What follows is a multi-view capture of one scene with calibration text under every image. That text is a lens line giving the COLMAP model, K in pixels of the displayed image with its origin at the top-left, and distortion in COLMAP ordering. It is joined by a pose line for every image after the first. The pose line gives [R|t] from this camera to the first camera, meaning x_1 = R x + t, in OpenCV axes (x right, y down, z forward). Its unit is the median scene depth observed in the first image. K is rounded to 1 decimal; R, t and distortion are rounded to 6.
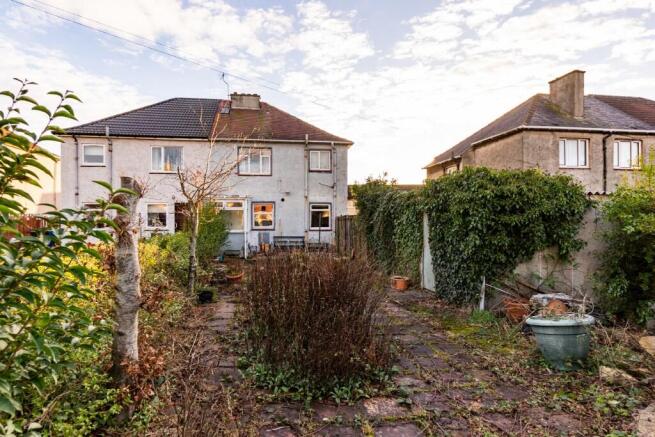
lens RADIAL K [[388.6, 0, 327.5], [0, 388.6, 218.5], [0, 0, 1]] dist [-0.002665, -0.000347]
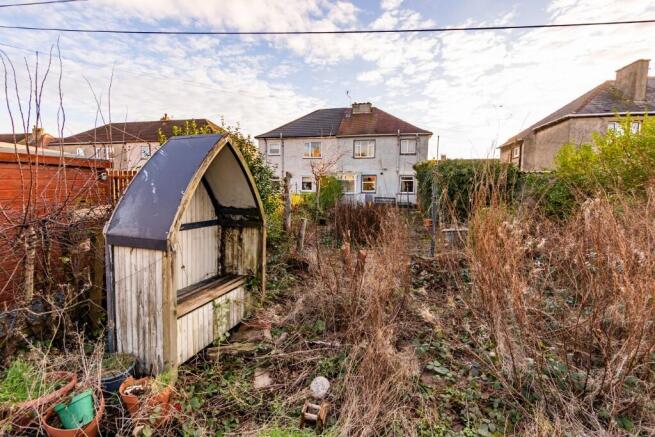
lens RADIAL K [[297.9, 0, 327.1], [0, 297.9, 193.5], [0, 0, 1]] dist [-0.000037, -0.000071]
pose [[0.935899, 0.019727, -0.351716, 0.096202], [-0.010533, 0.999551, 0.028036, -0.000292], [0.352111, -0.022534, 0.935687, -0.174377]]
